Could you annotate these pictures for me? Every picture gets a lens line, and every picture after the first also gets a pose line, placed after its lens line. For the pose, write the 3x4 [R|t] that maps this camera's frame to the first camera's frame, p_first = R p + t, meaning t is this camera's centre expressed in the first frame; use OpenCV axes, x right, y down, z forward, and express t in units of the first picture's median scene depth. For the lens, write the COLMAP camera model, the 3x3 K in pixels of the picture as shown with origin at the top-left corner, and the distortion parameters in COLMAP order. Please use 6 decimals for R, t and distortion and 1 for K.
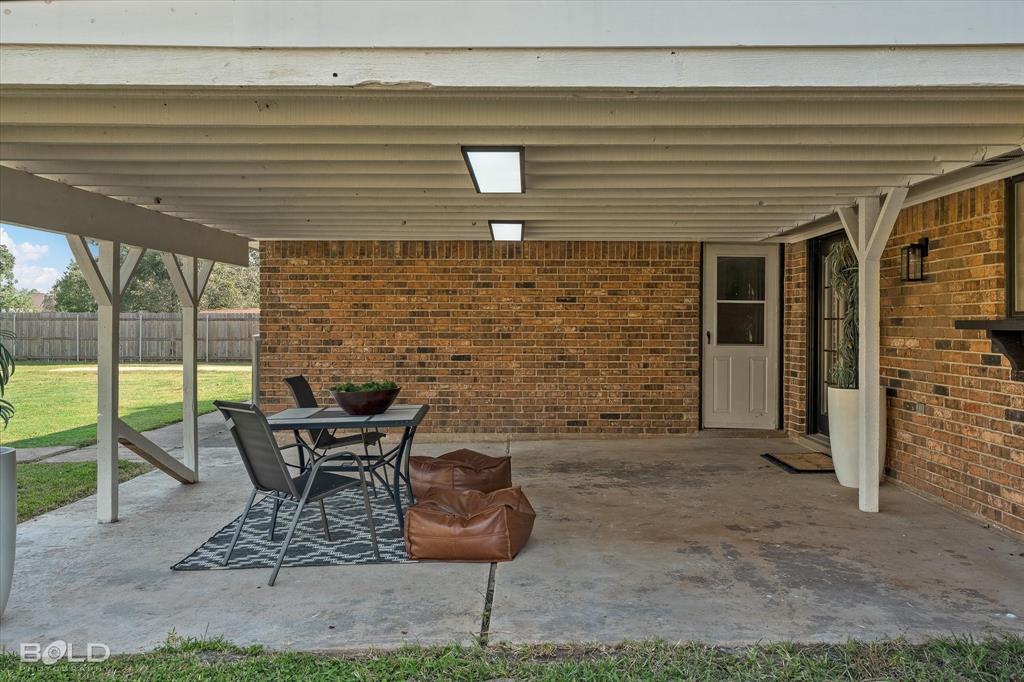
lens RADIAL K [[816.1, 0, 511.8], [0, 816.1, 319.4], [0, 0, 1]] dist [-0.008364, -0.001595]
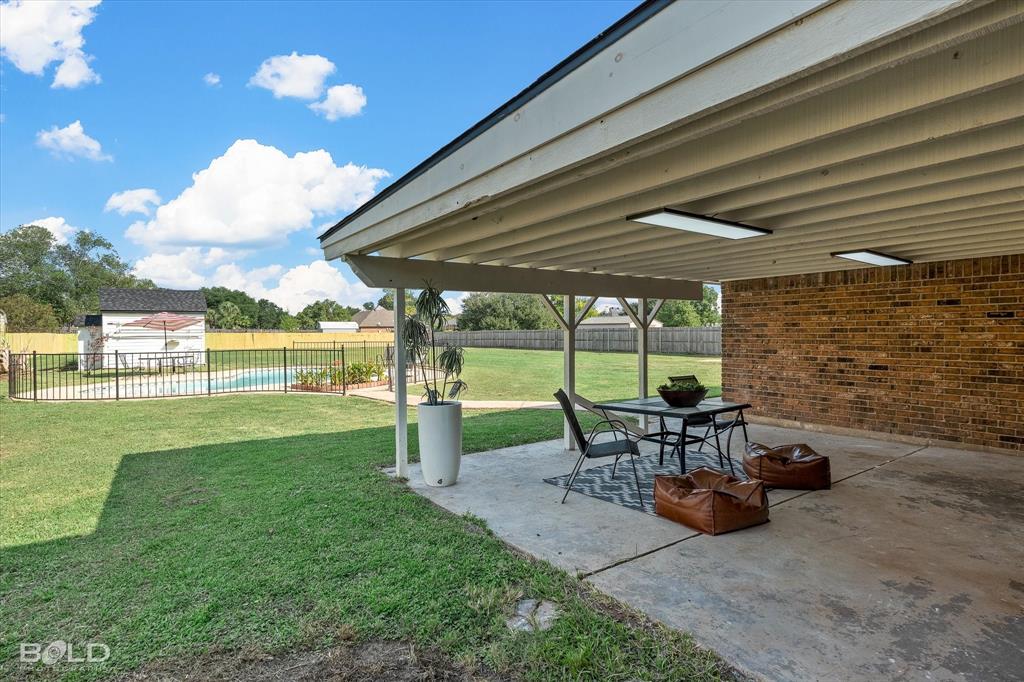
lens RADIAL K [[510.6, 0, 512.0], [0, 510.6, 341.0], [0, 0, 1]] dist [-0.002644, -0.000445]
pose [[0.581920, 0.008310, -0.813204, 0.225981], [0.011147, 0.999772, 0.018193, -0.010036], [0.813170, -0.019652, 0.581695, 0.150251]]
